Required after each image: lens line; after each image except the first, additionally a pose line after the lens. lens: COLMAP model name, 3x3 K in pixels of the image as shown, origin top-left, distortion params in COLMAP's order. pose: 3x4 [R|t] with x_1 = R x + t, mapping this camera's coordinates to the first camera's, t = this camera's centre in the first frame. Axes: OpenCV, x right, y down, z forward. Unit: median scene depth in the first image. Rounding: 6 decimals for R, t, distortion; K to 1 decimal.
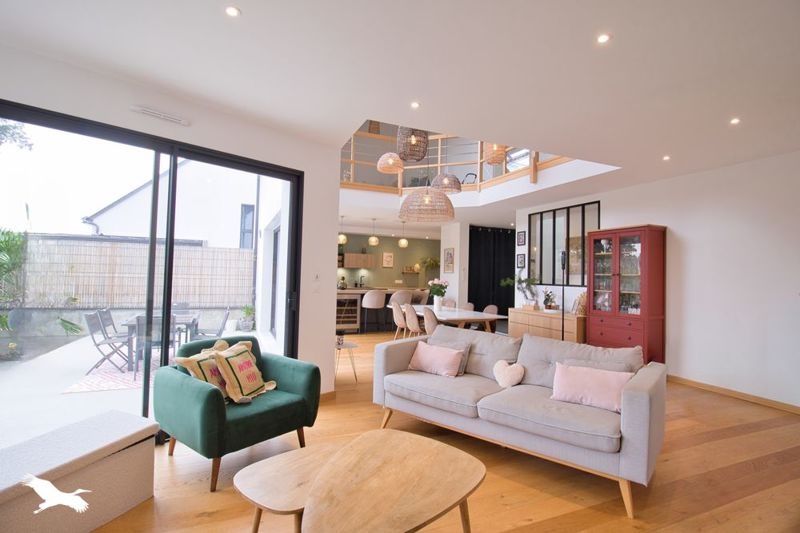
lens RADIAL K [[381.8, 0, 403.2], [0, 381.8, 264.8], [0, 0, 1]] dist [-0.002225, -0.000404]
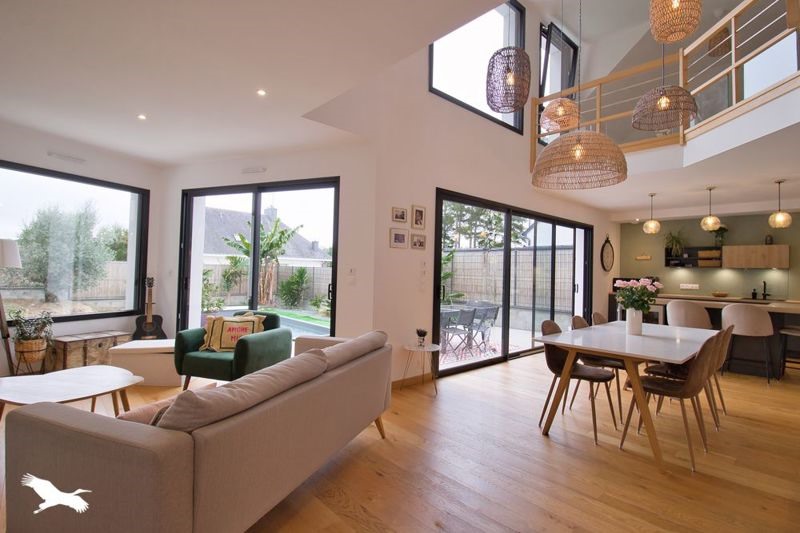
lens RADIAL K [[381.8, 0, 403.2], [0, 381.8, 264.8], [0, 0, 1]] dist [-0.002225, -0.000404]
pose [[0.342725, -0.032092, -0.938888, 0.273651], [0.009968, 0.999484, -0.030524, 0.016498], [0.939383, 0.001103, 0.342868, 0.257069]]
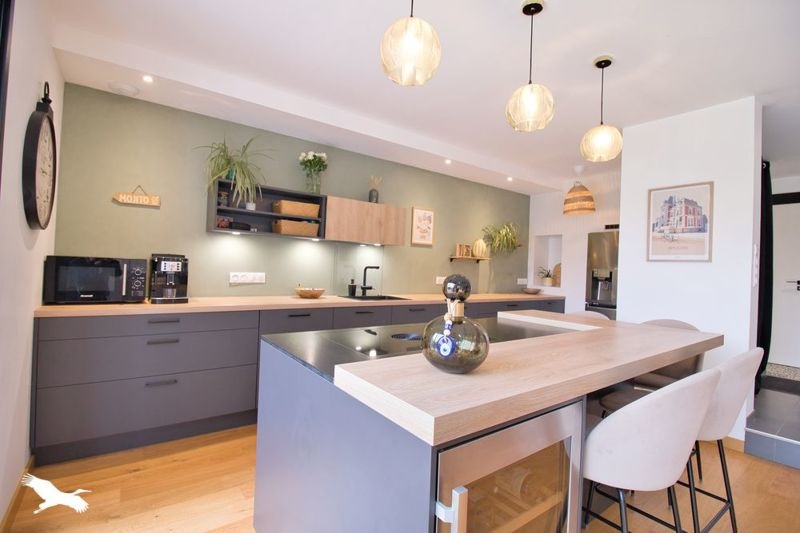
lens RADIAL K [[381.8, 0, 403.2], [0, 381.8, 264.8], [0, 0, 1]] dist [-0.002225, -0.000404]
pose [[0.971536, 0.018365, 0.236178, -0.166835], [-0.025601, 0.999291, 0.027605, 0.018219], [-0.235504, -0.032866, 0.971318, 0.667077]]
